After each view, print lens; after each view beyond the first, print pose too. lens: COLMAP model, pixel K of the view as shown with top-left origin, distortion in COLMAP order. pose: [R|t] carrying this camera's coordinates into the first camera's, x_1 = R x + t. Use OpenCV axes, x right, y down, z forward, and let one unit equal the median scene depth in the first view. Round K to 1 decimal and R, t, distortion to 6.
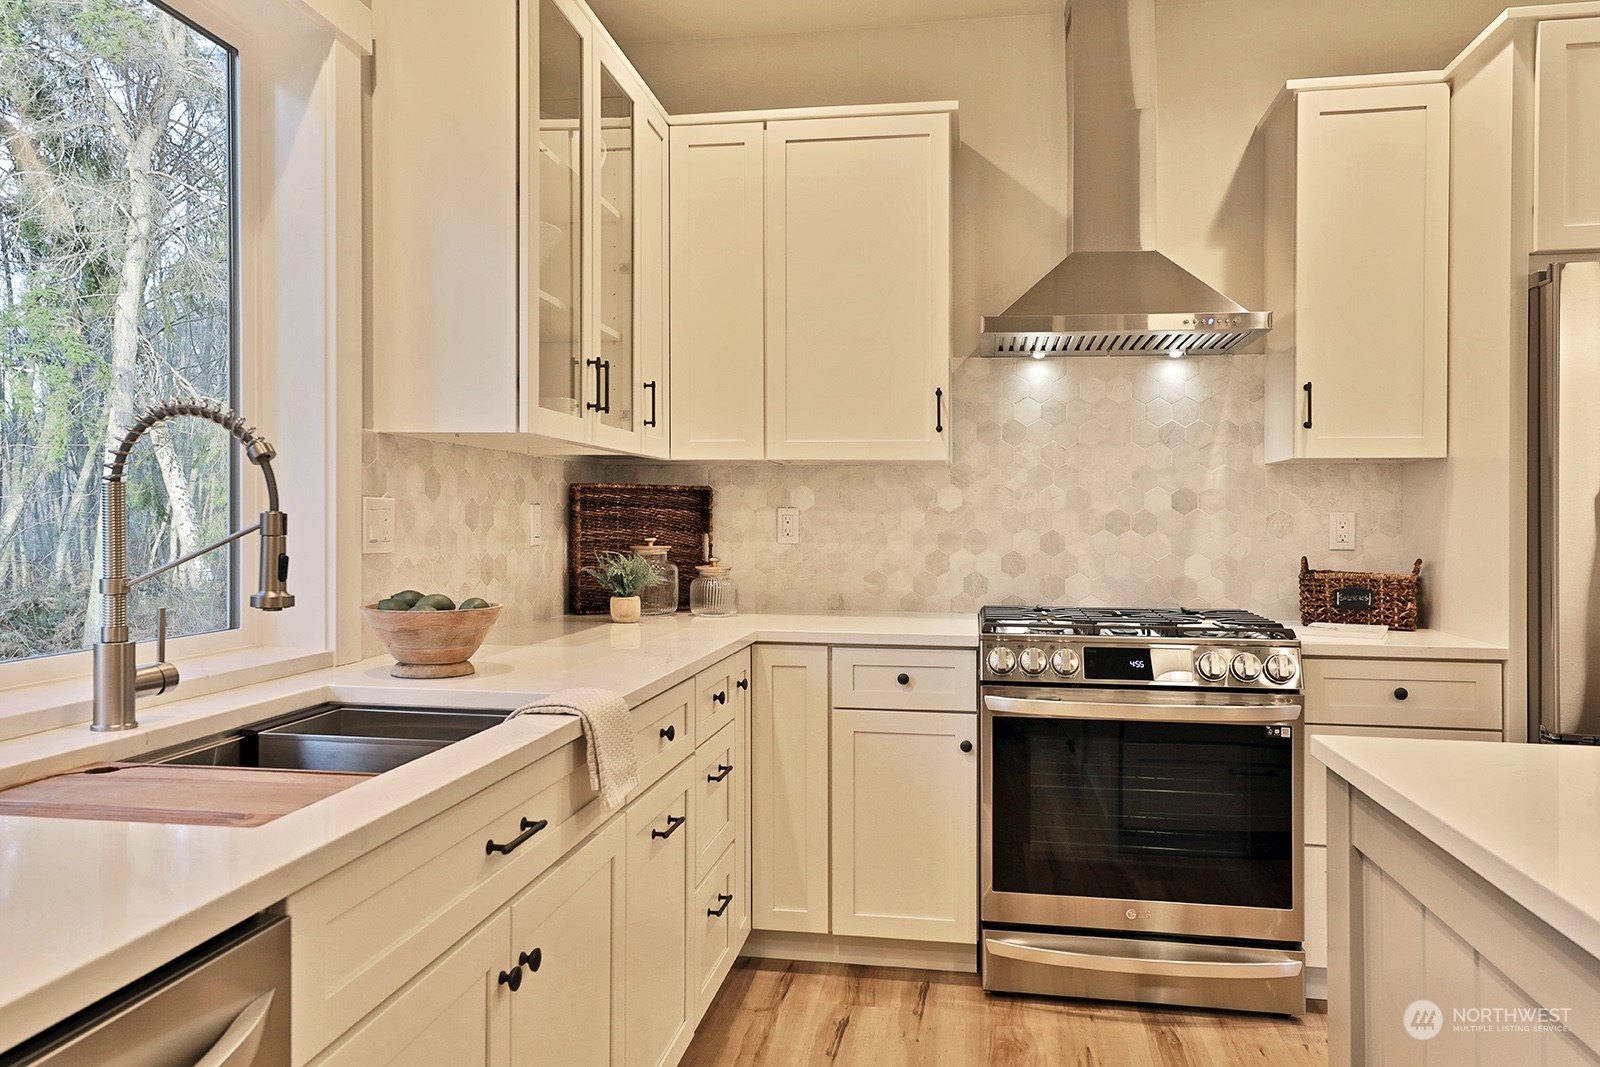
lens RADIAL K [[1072.7, 0, 803.1], [0, 1072.7, 535.6], [0, 0, 1]] dist [-0.015854, 0.042903]
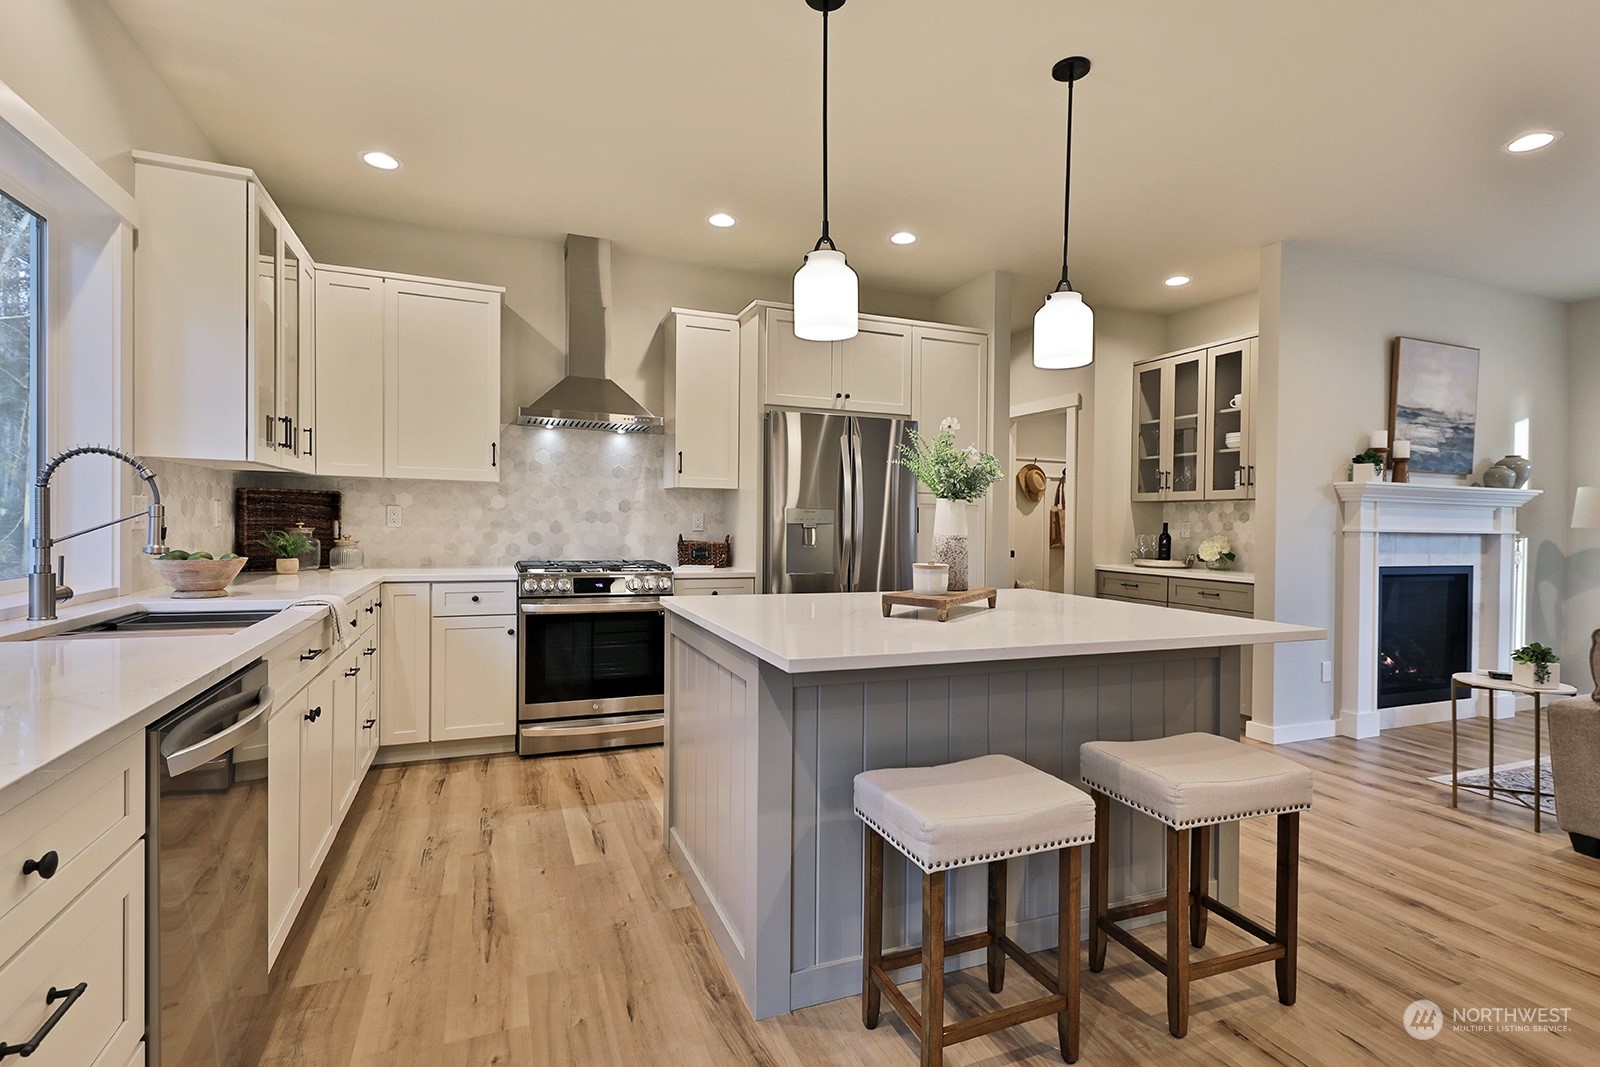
lens RADIAL K [[757.5, 0, 801.1], [0, 757.5, 526.4], [0, 0, 1]] dist [0.016205, 0.000306]
pose [[0.854093, 0.004518, 0.520101, -0.106430], [-0.003830, 0.999990, -0.002397, 0.008199], [-0.520107, 0.000055, 0.854101, -0.411381]]
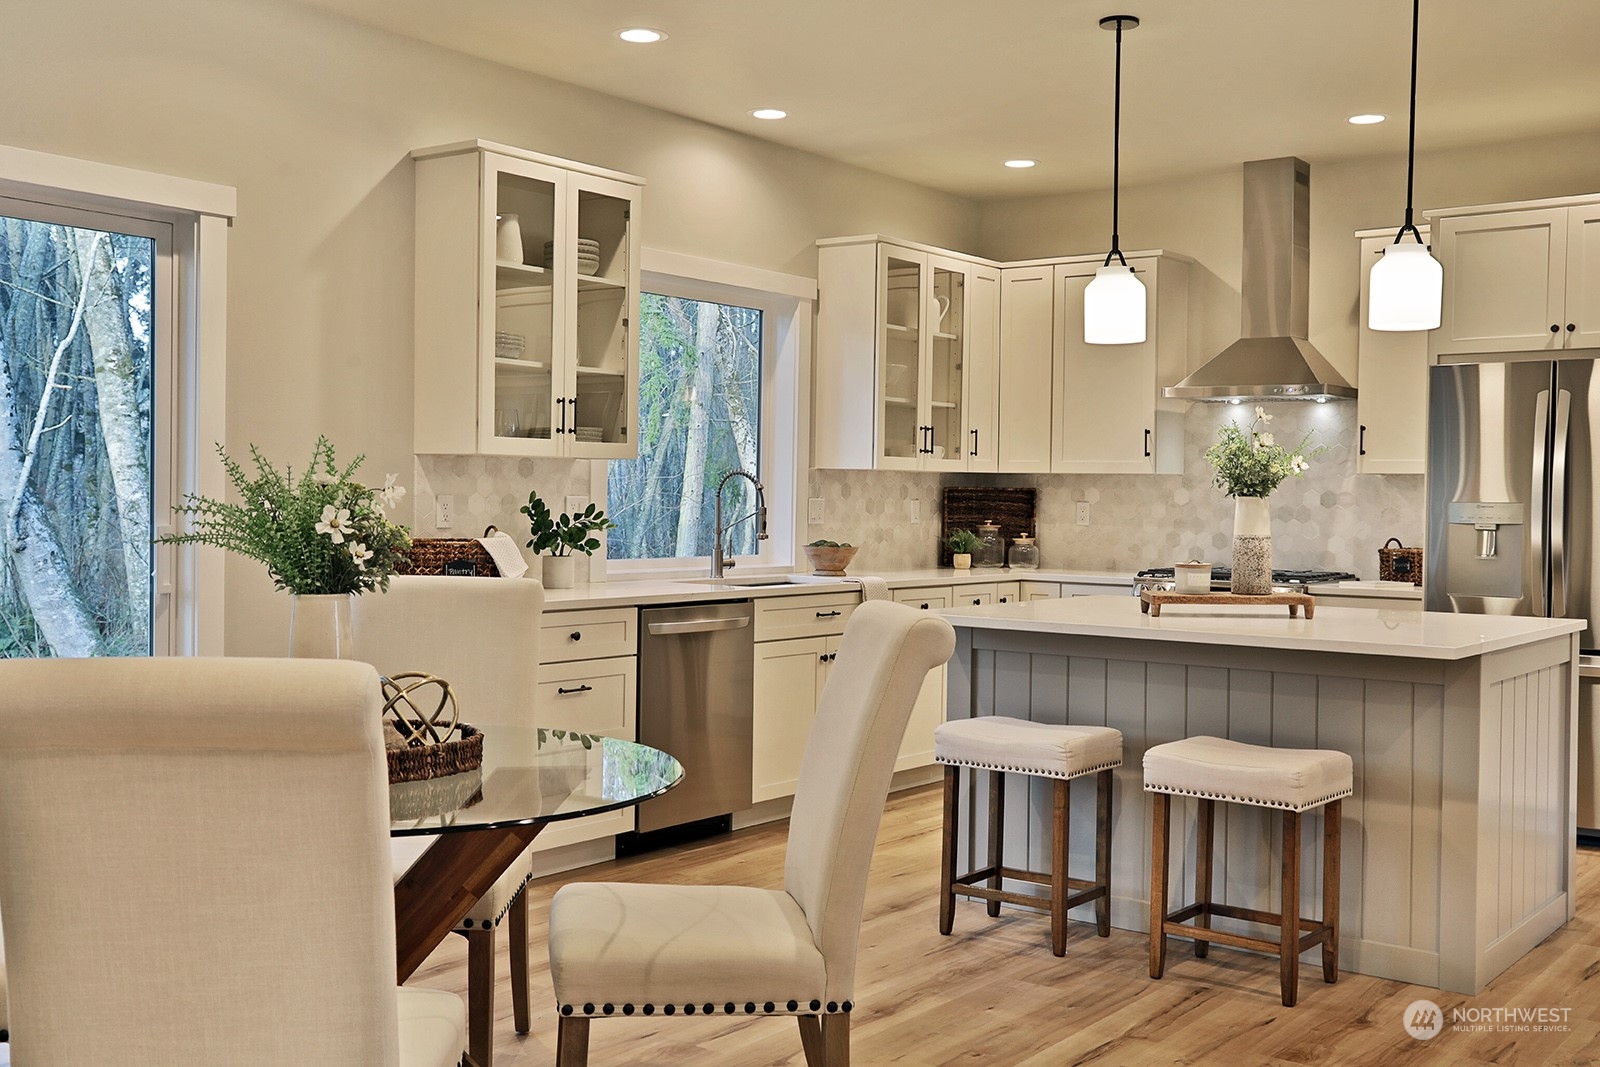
lens RADIAL K [[1656.4, 0, 800.0], [0, 1656.4, 533.5], [0, 0, 1]] dist [-0.018546, -0.015296]
pose [[0.876977, 0.015929, -0.480269, 0.915142], [-0.014058, 0.999873, 0.007492, 0.008284], [0.480327, 0.000182, 0.877089, -1.512565]]
